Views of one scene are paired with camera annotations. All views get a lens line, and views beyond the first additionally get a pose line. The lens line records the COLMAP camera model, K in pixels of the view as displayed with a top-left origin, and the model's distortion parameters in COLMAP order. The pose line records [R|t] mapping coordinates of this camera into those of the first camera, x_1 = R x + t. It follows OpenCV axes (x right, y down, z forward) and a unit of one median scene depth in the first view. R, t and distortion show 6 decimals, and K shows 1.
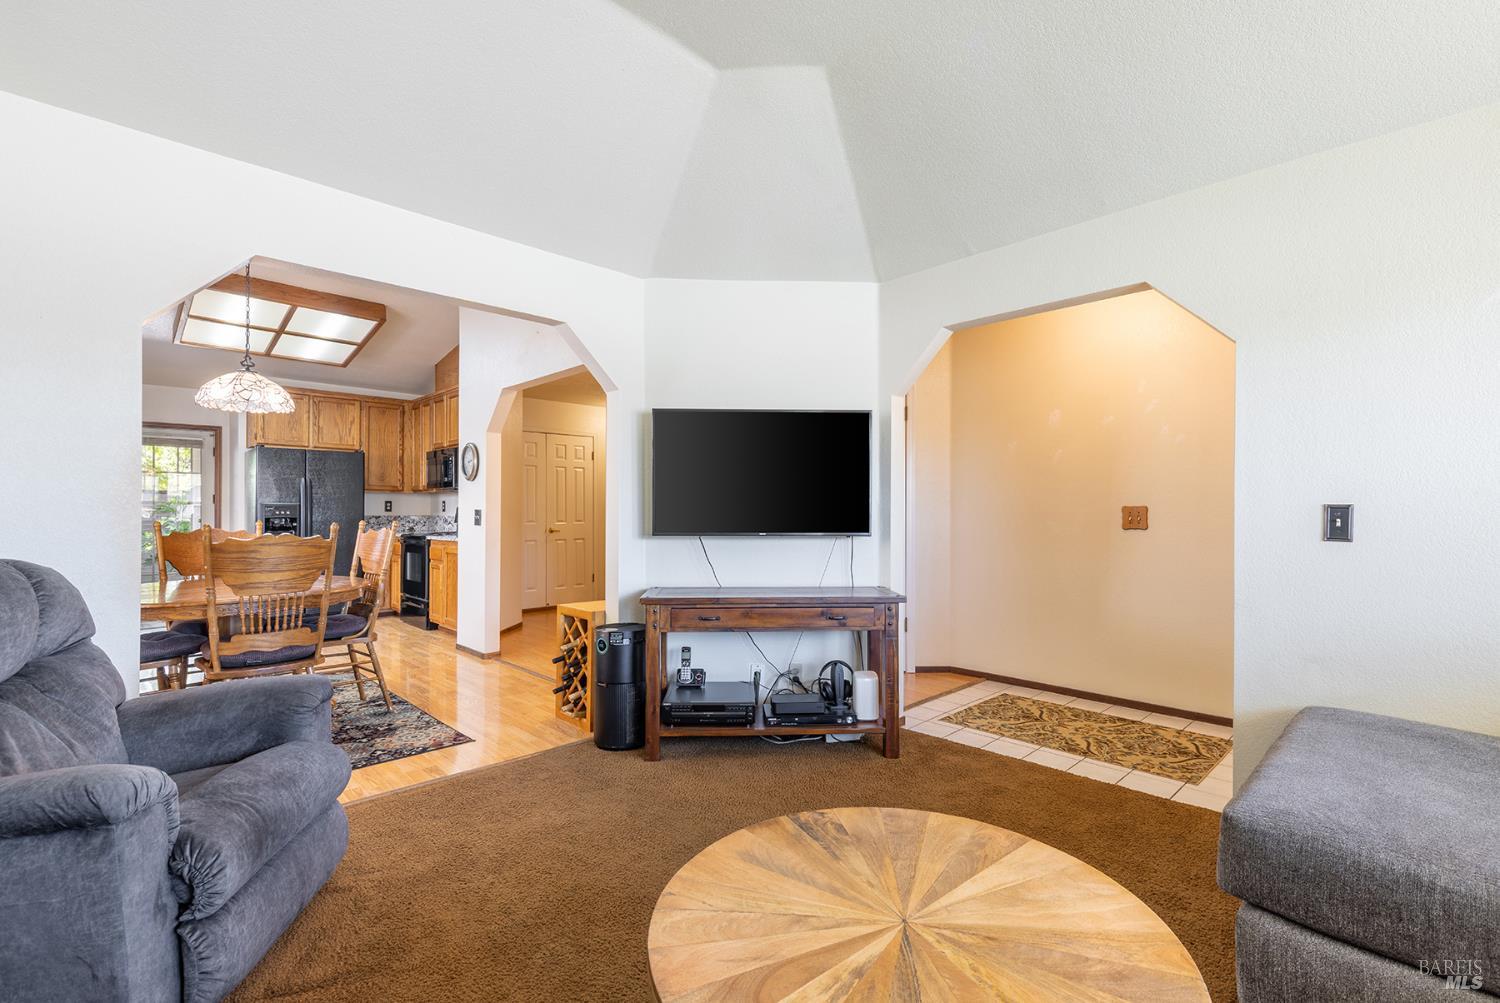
lens RADIAL K [[674.1, 0, 759.4], [0, 674.1, 509.0], [0, 0, 1]] dist [0.009670, -0.001697]
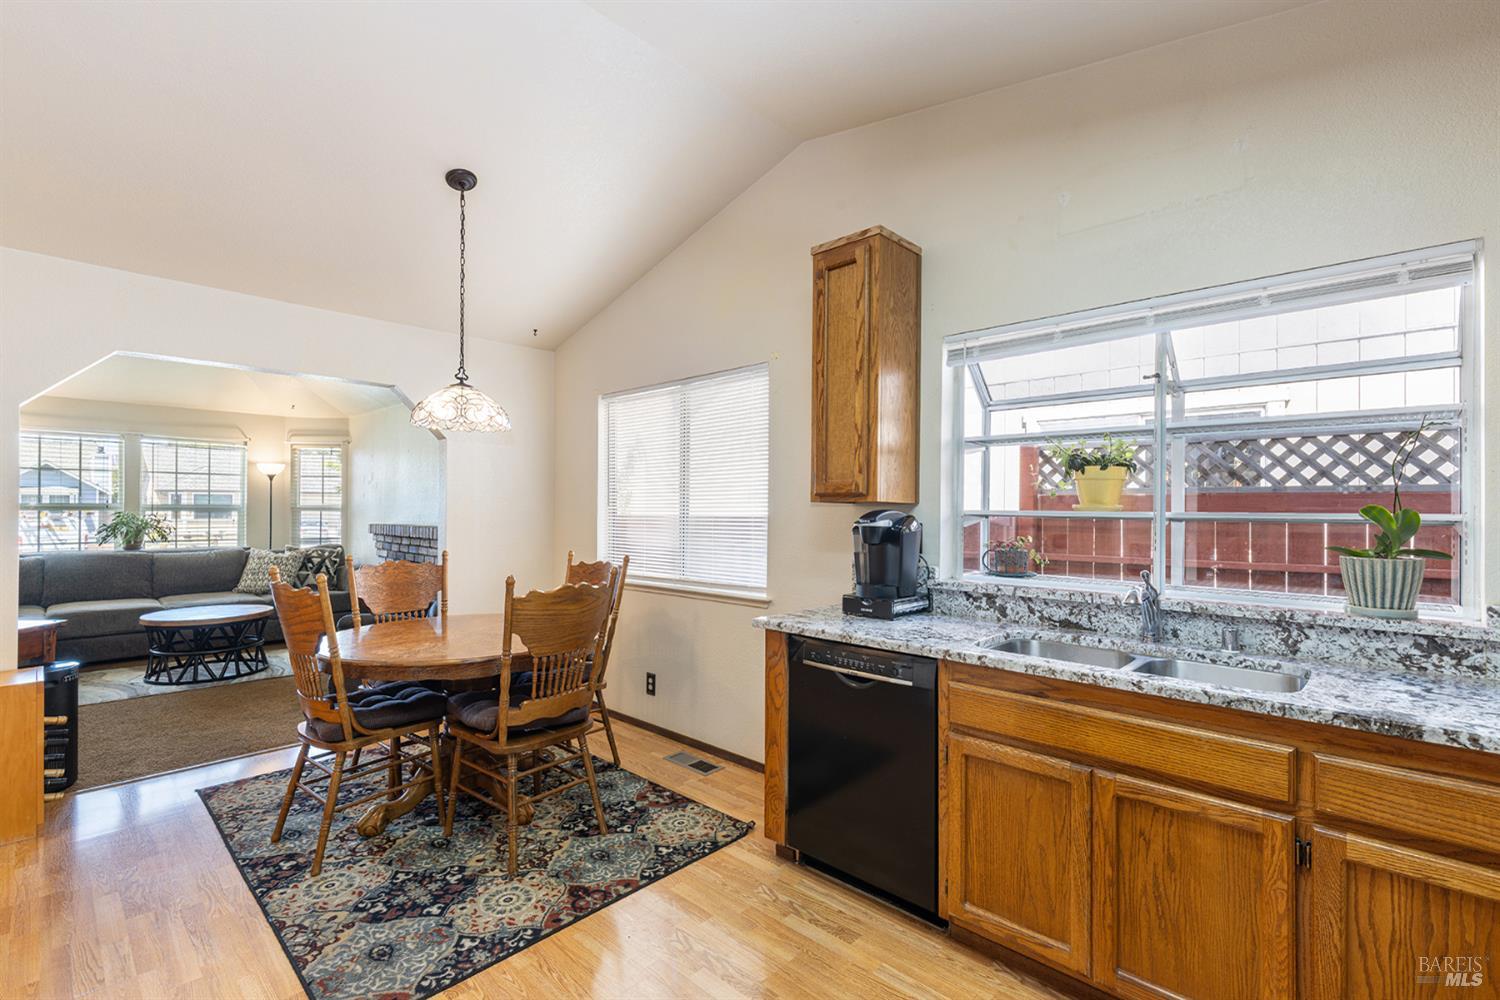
lens RADIAL K [[674.1, 0, 754.2], [0, 674.1, 498.4], [0, 0, 1]] dist [0.009670, -0.001697]
pose [[-0.999311, -0.004597, -0.036834, -0.534284], [-0.003961, 0.999842, -0.017335, -0.022208], [0.036908, -0.017178, -0.999171, 0.908848]]
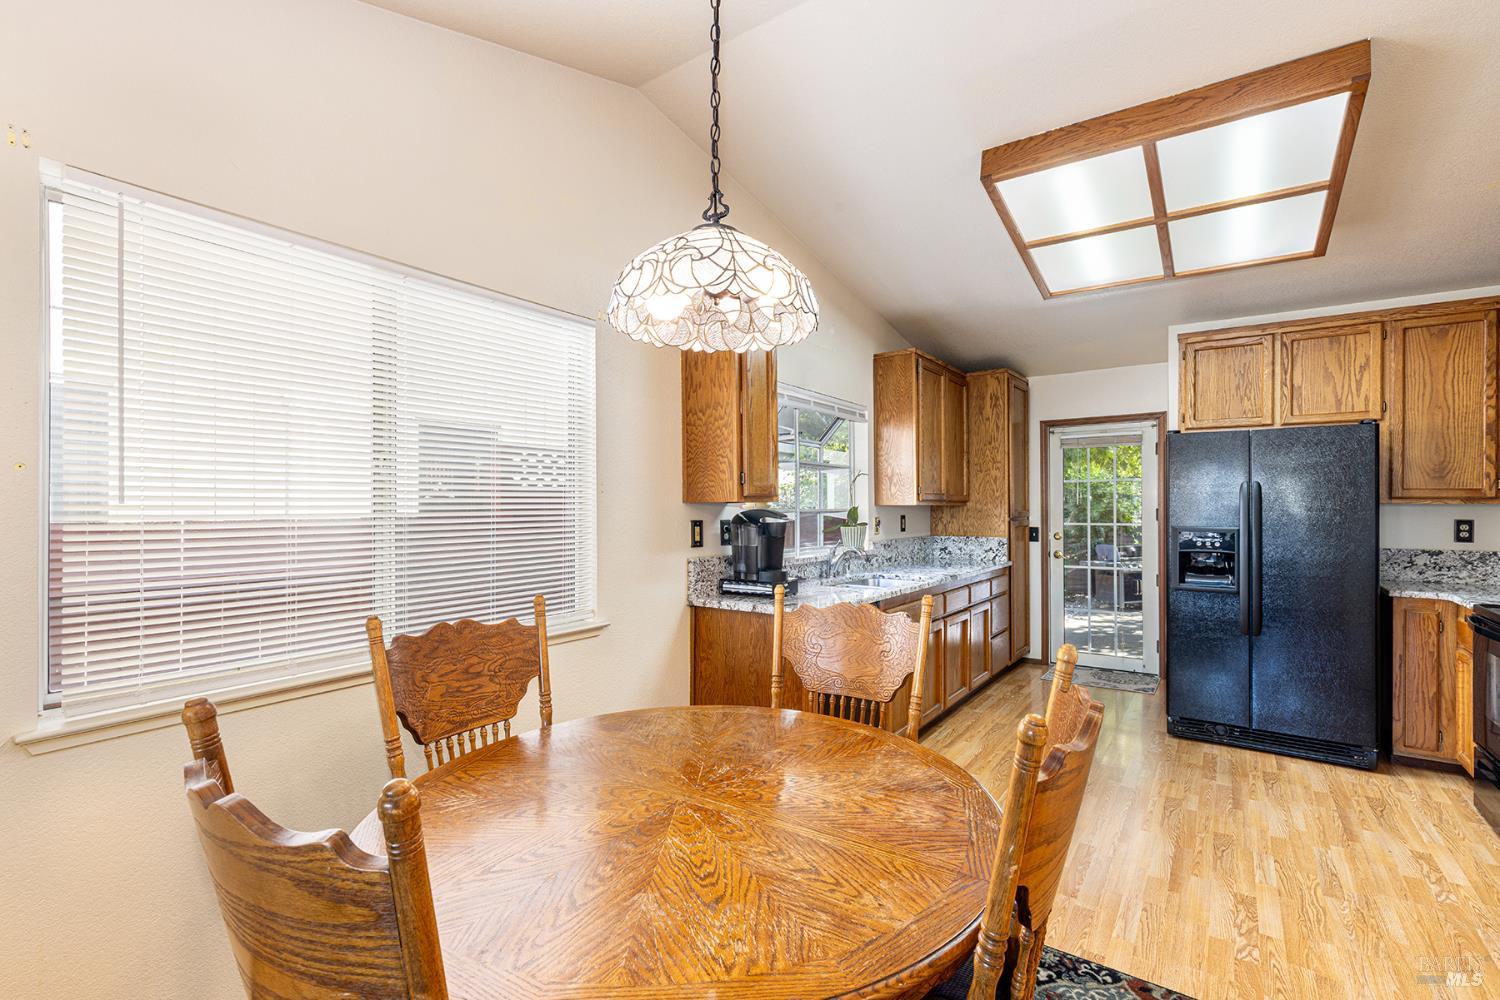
lens RADIAL K [[674.1, 0, 758.4], [0, 674.1, 500.1], [0, 0, 1]] dist [0.009670, -0.001697]
pose [[0.182745, -0.009725, -0.983112, -0.183898], [0.001990, 0.999953, -0.009521, -0.024127], [0.983158, -0.000217, 0.182756, 0.460933]]
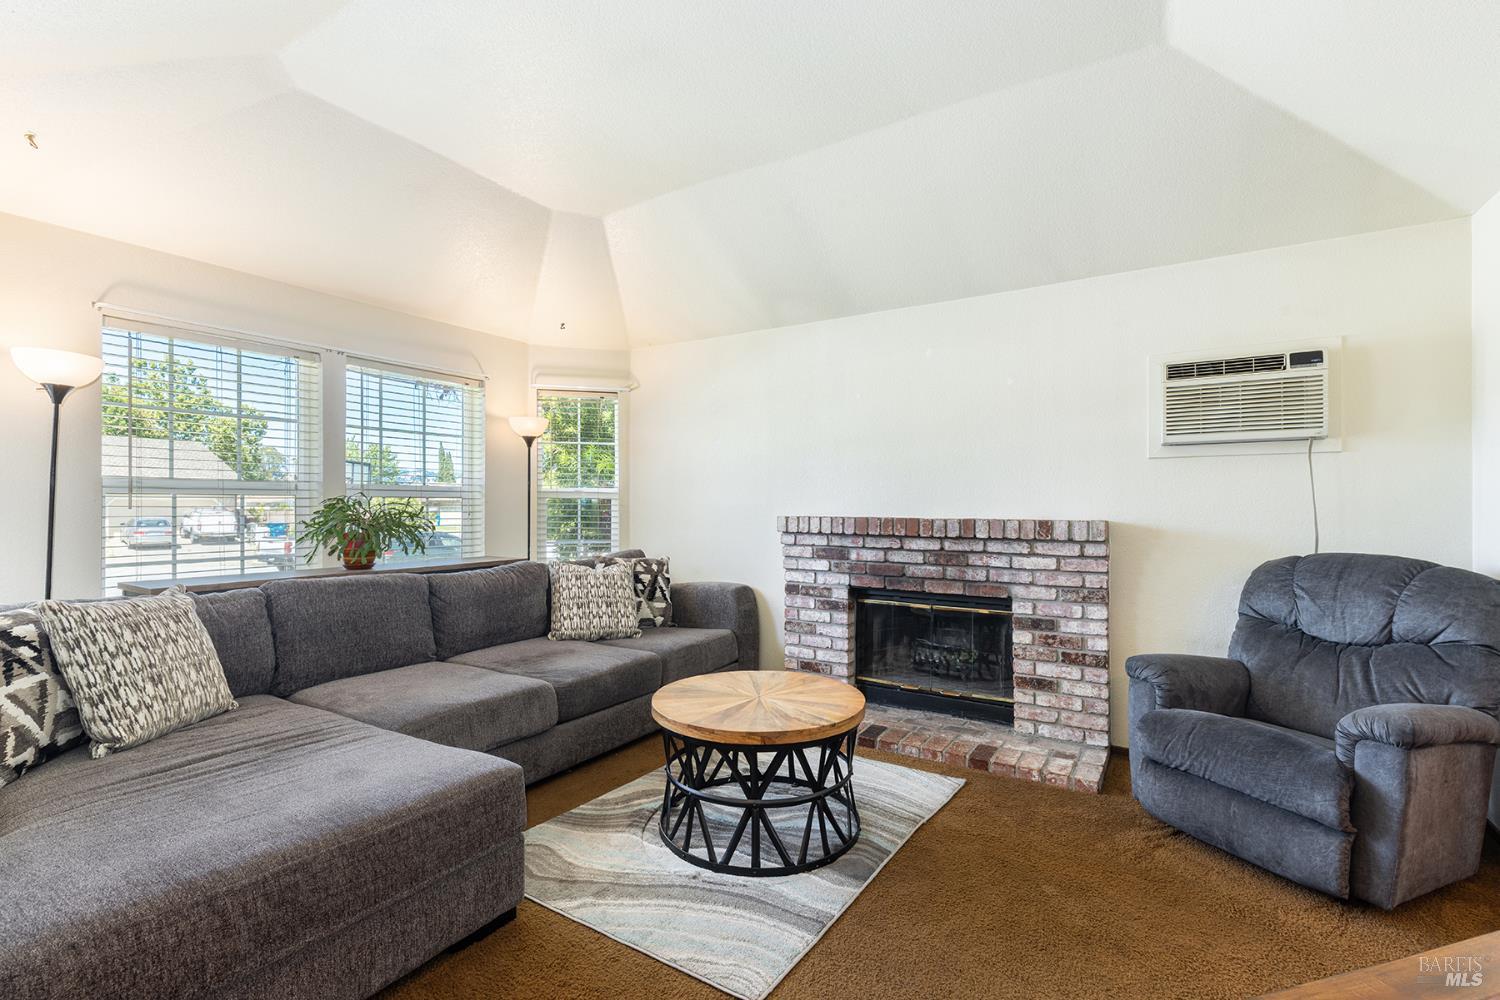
lens RADIAL K [[674.1, 0, 755.3], [0, 674.1, 496.5], [0, 0, 1]] dist [0.009670, -0.001697]
pose [[-0.969789, -0.001509, -0.243942, 0.120787], [0.000893, 0.999952, -0.009732, -0.011890], [0.243945, -0.009656, -0.969741, 0.490513]]
